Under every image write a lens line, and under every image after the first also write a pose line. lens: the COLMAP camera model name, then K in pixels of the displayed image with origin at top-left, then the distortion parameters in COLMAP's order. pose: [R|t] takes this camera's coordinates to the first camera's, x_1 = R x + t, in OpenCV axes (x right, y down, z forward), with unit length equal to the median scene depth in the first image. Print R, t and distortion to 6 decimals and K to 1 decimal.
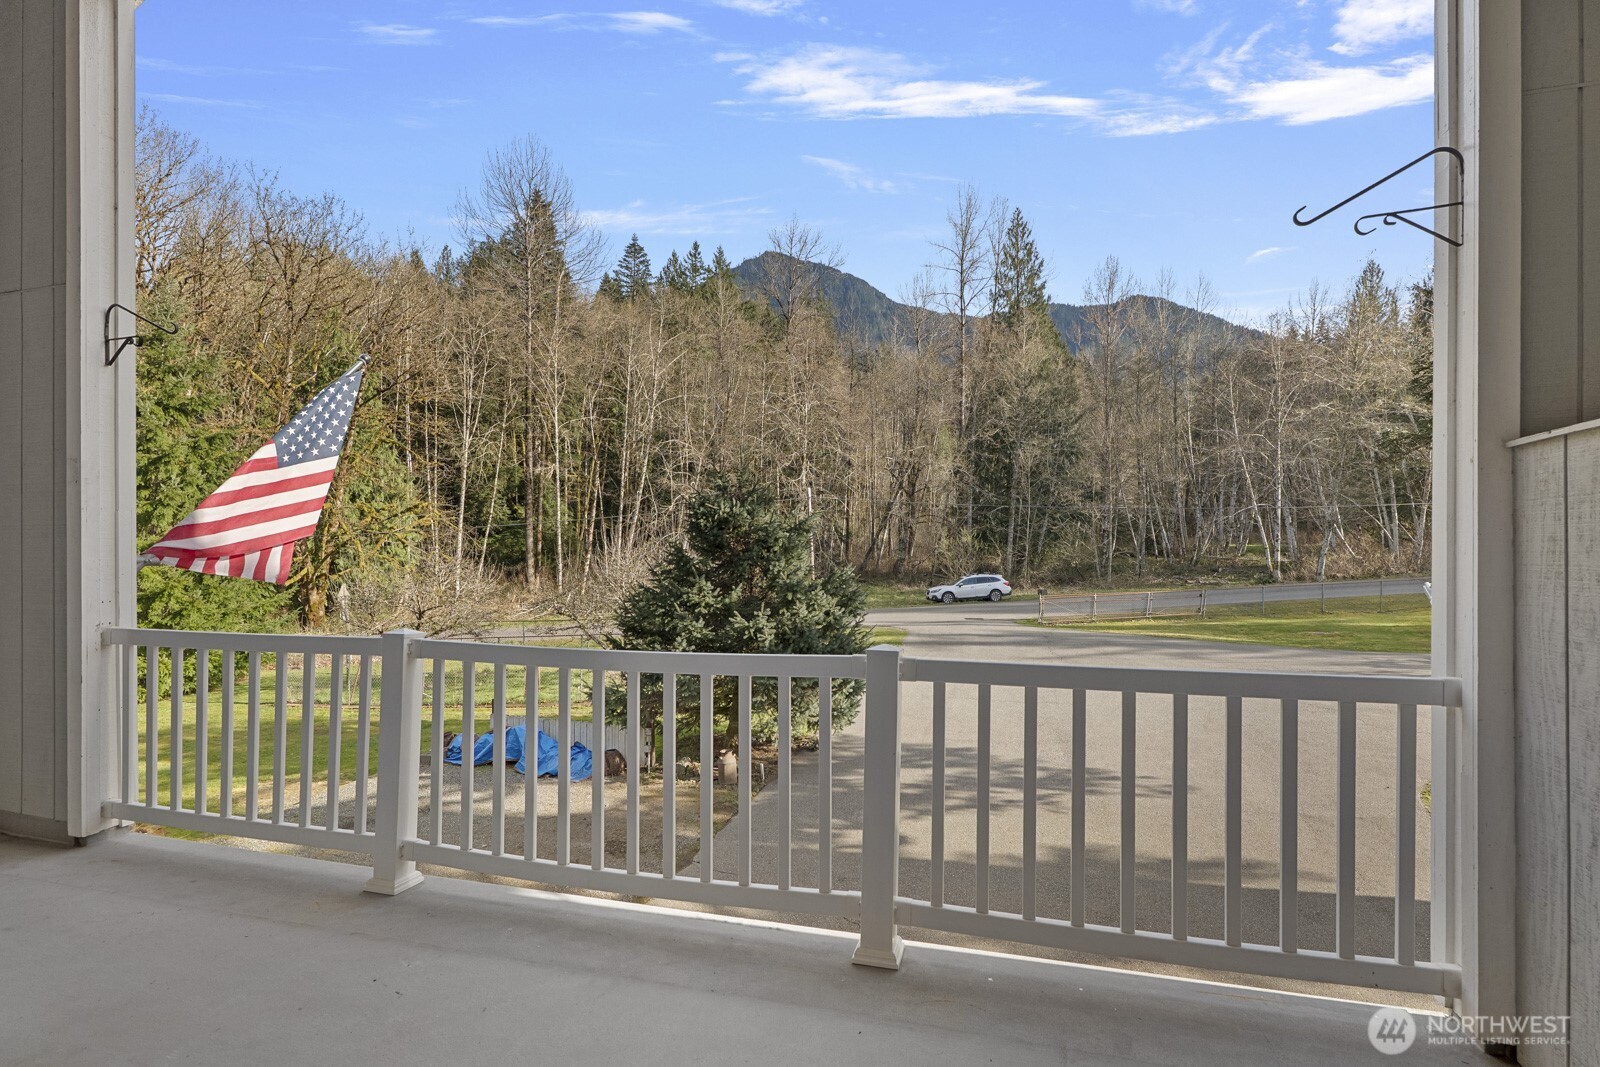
lens RADIAL K [[749.4, 0, 792.9], [0, 749.4, 550.9], [0, 0, 1]] dist [0.006085, 0.000602]
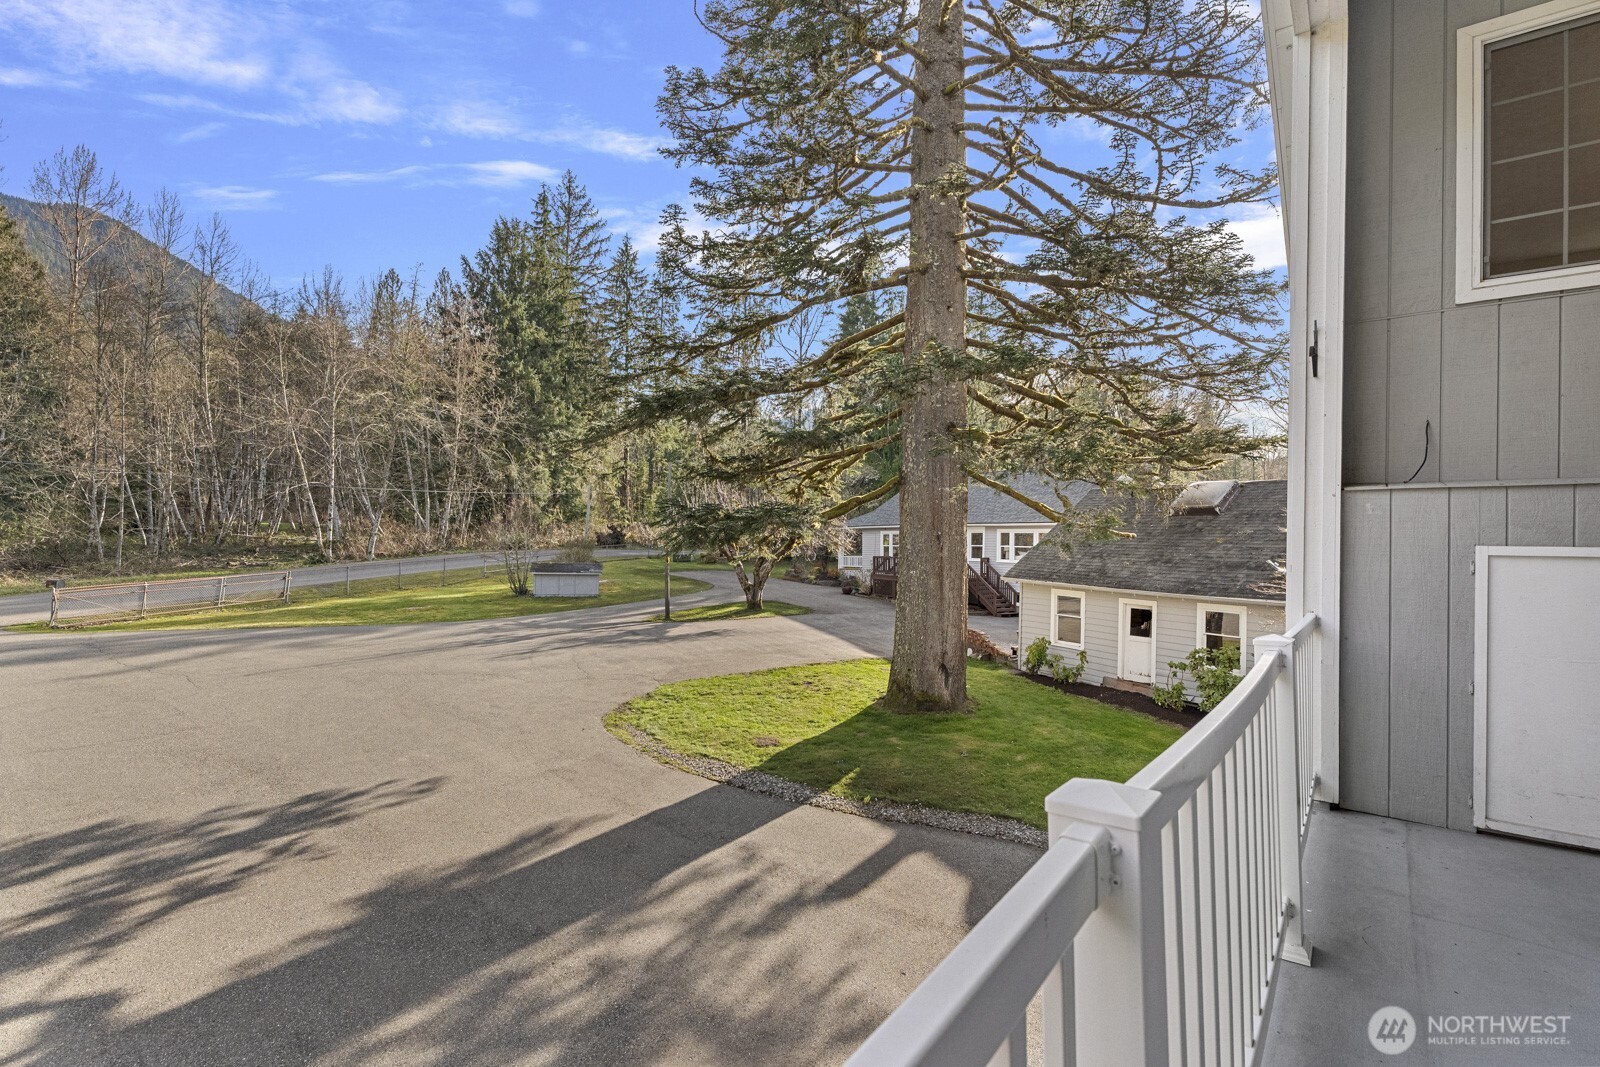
lens RADIAL K [[749.4, 0, 794.5], [0, 749.4, 533.3], [0, 0, 1]] dist [0.006085, 0.000602]
pose [[0.375899, 0.011561, 0.926588, -0.067836], [-0.015647, 0.999859, -0.006128, 0.000737], [-0.926528, -0.012195, 0.376027, 0.081507]]
